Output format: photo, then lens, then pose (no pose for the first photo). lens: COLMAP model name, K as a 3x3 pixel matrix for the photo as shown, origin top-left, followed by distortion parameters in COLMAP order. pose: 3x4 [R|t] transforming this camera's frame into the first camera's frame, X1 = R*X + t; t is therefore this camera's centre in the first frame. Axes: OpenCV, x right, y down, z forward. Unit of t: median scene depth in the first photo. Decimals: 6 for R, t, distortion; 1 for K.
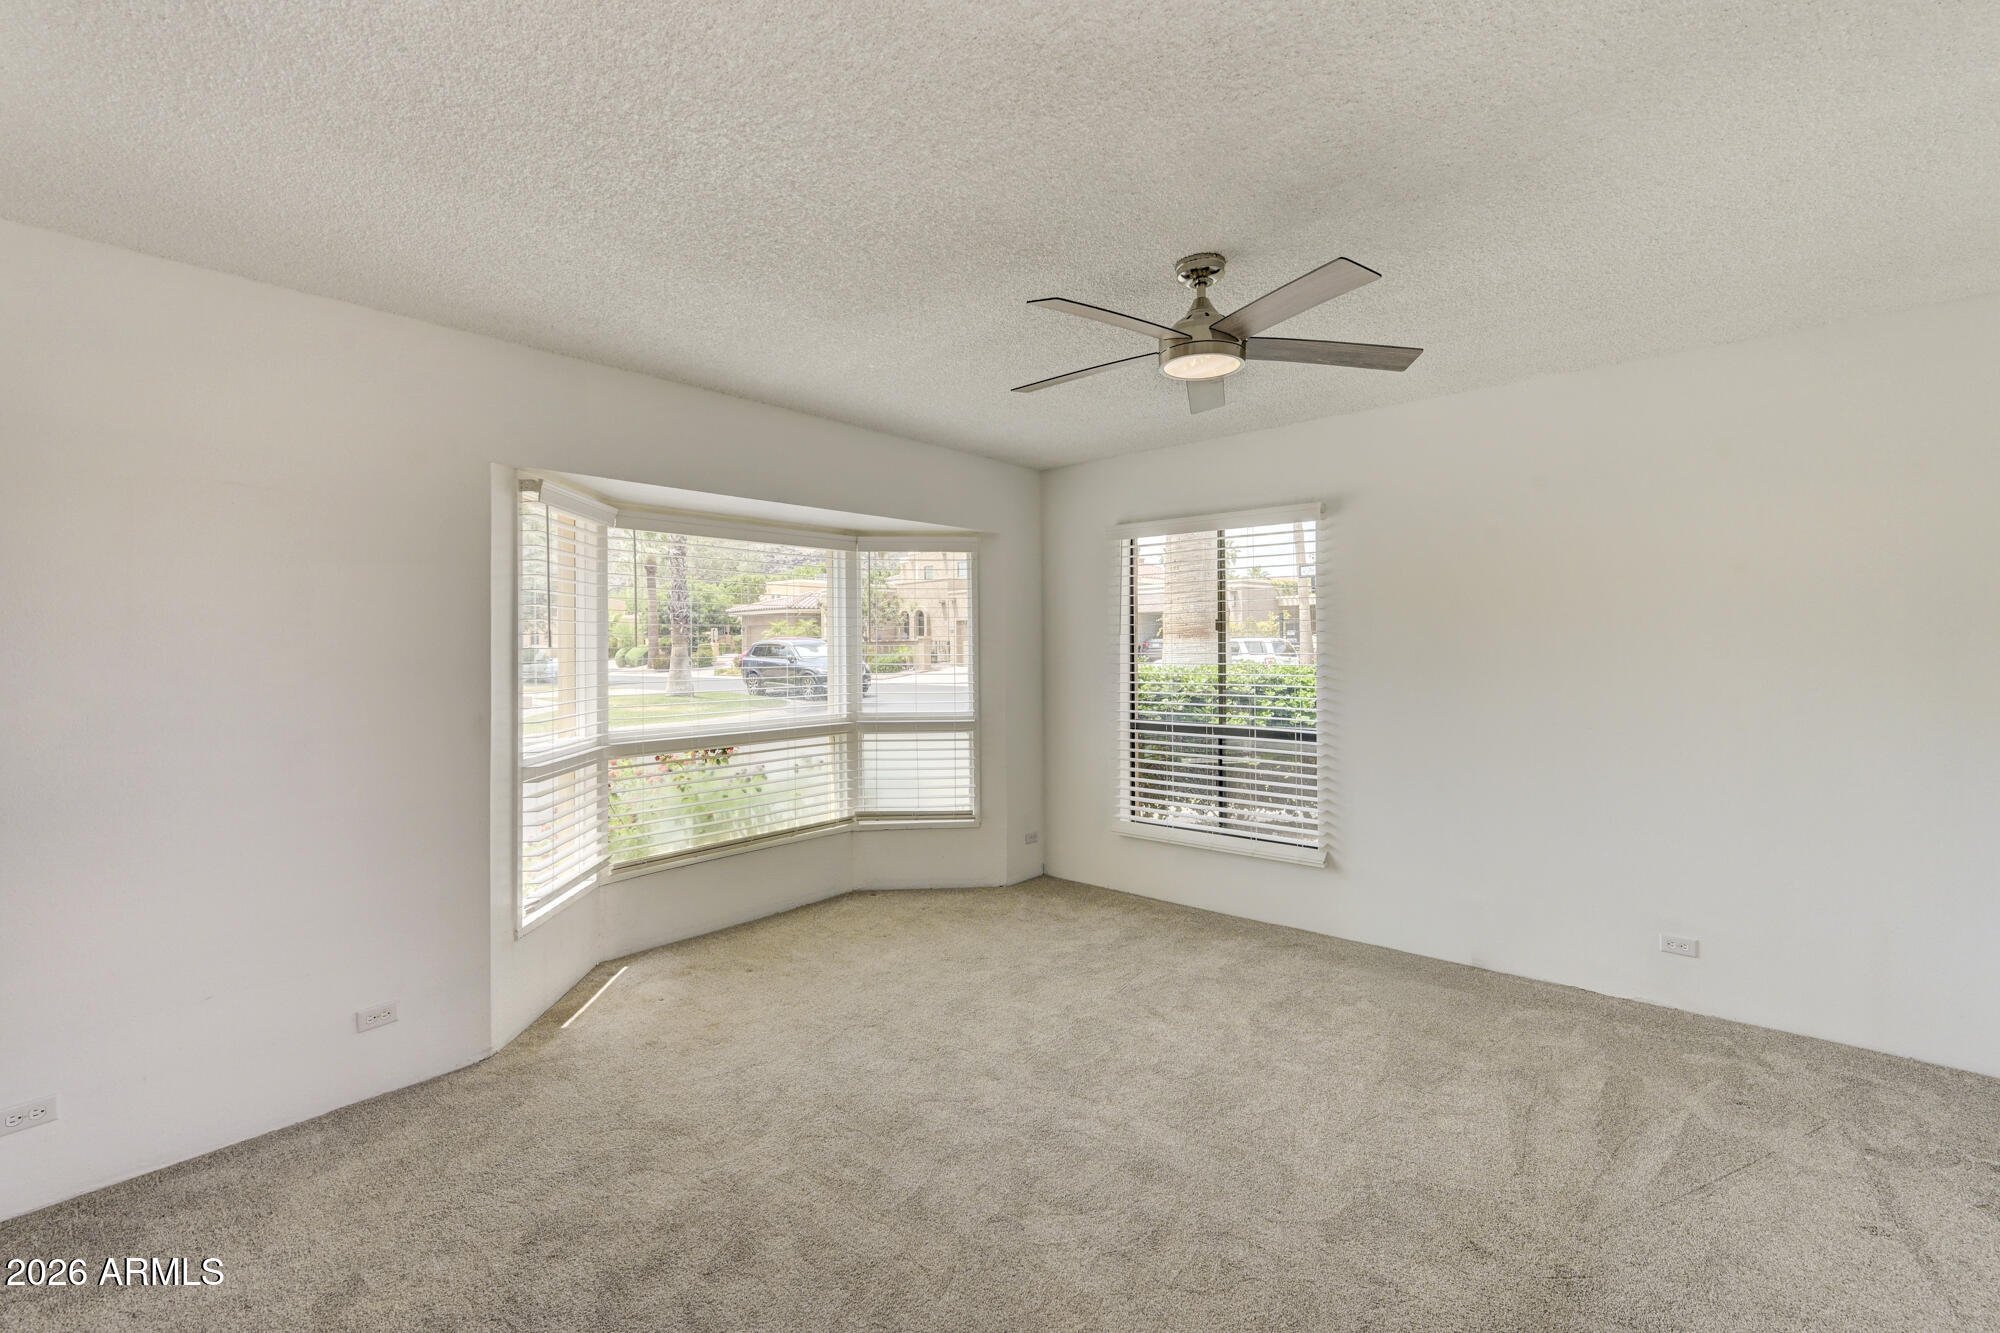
lens RADIAL K [[867.3, 0, 1002.3], [0, 867.3, 638.5], [0, 0, 1]] dist [0.013463, 0.000357]
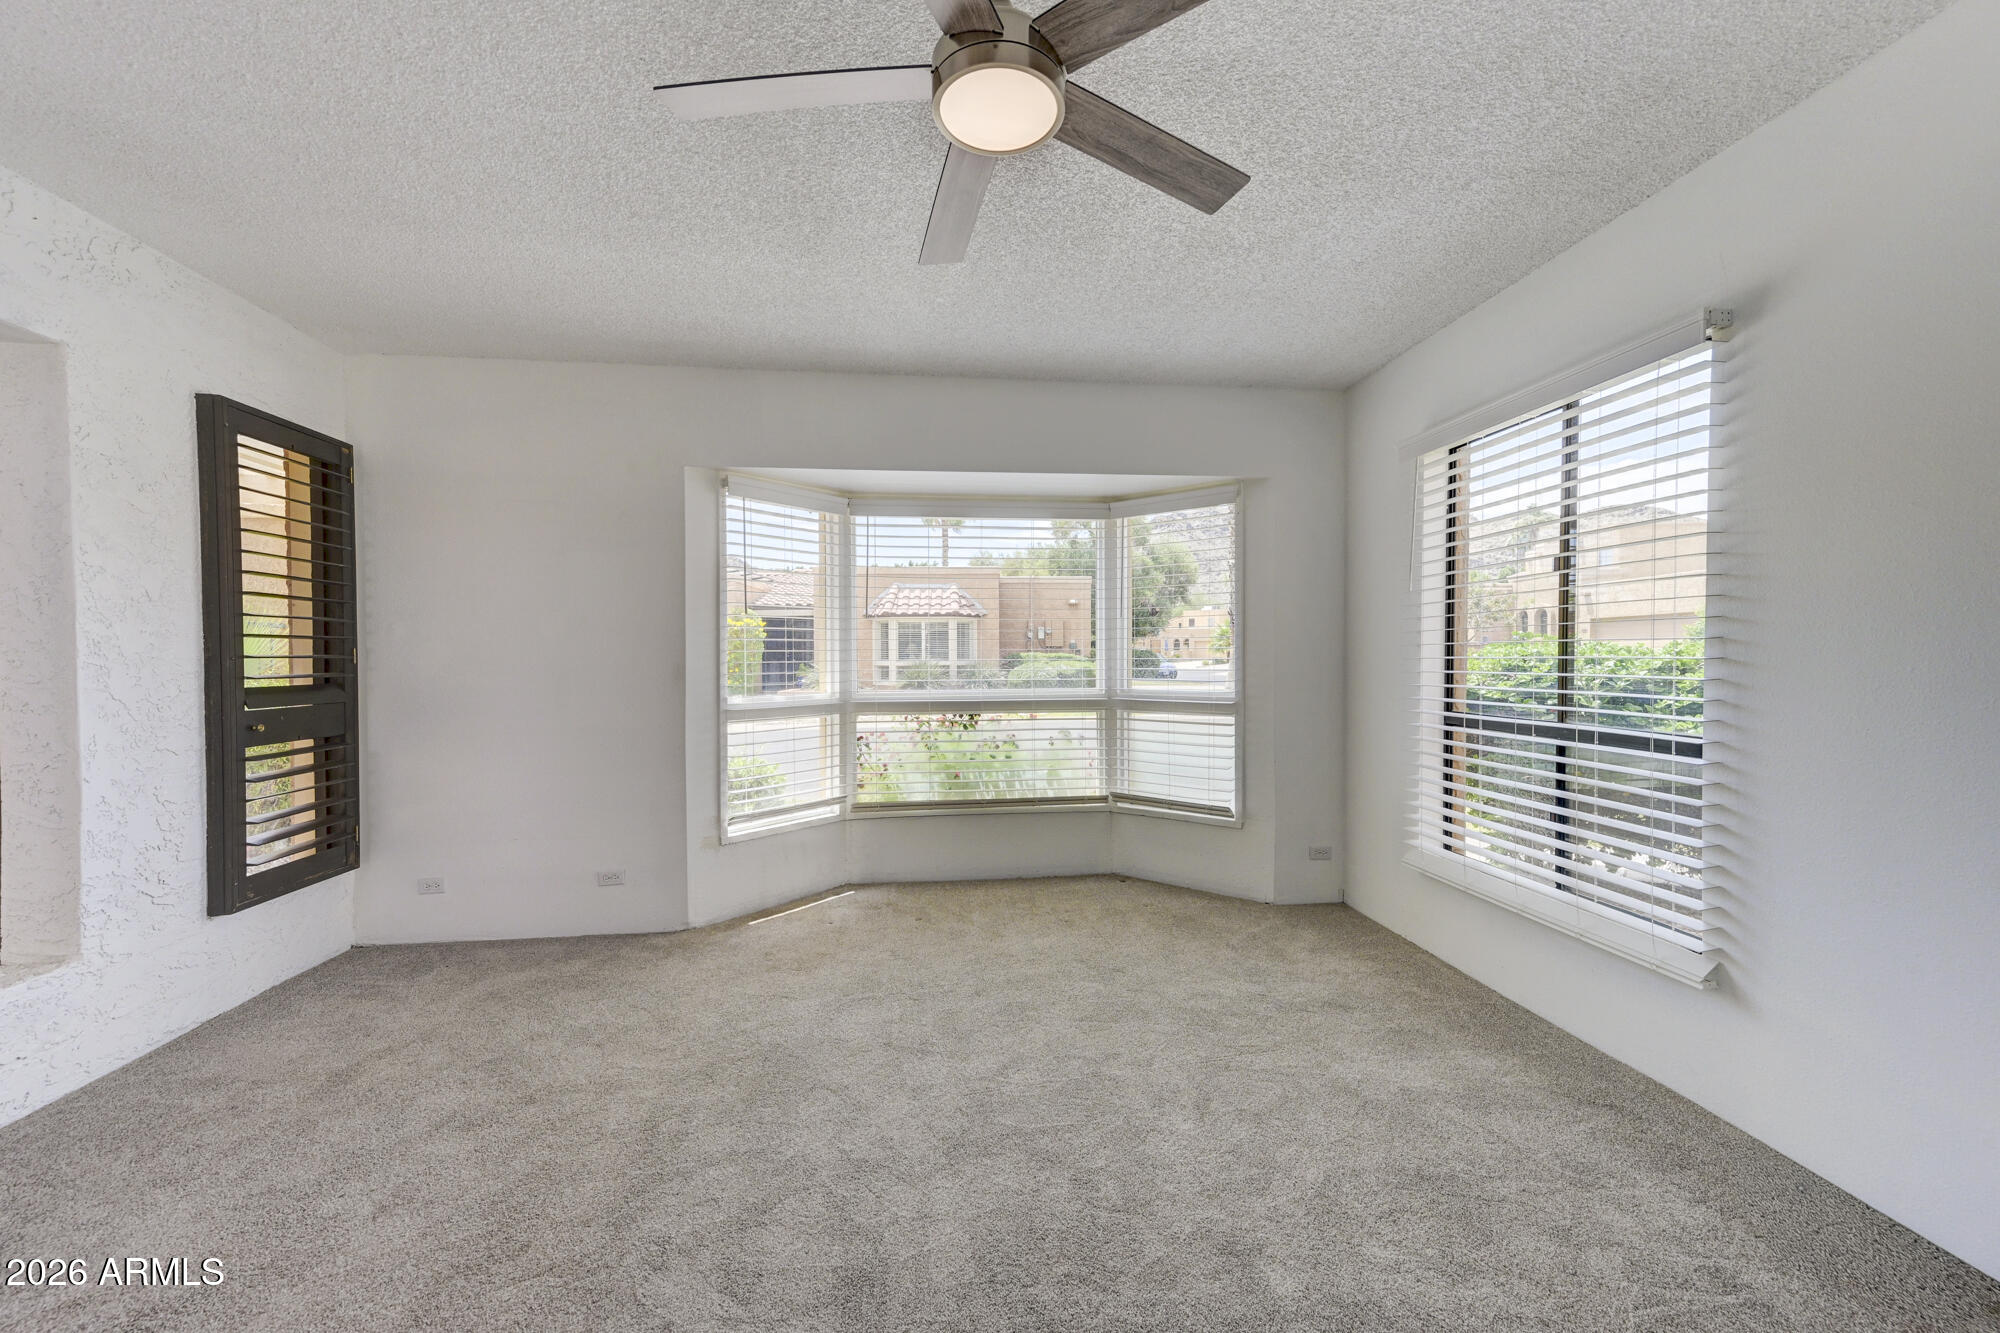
lens RADIAL K [[775.6, 0, 1004.6], [0, 775.6, 670.6], [0, 0, 1]] dist [0.021861, 0.000035]
pose [[0.740315, 0.017884, -0.672022, 0.342793], [0.001874, 0.999587, 0.028666, 0.045277], [0.672258, -0.022482, 0.739976, 0.315803]]
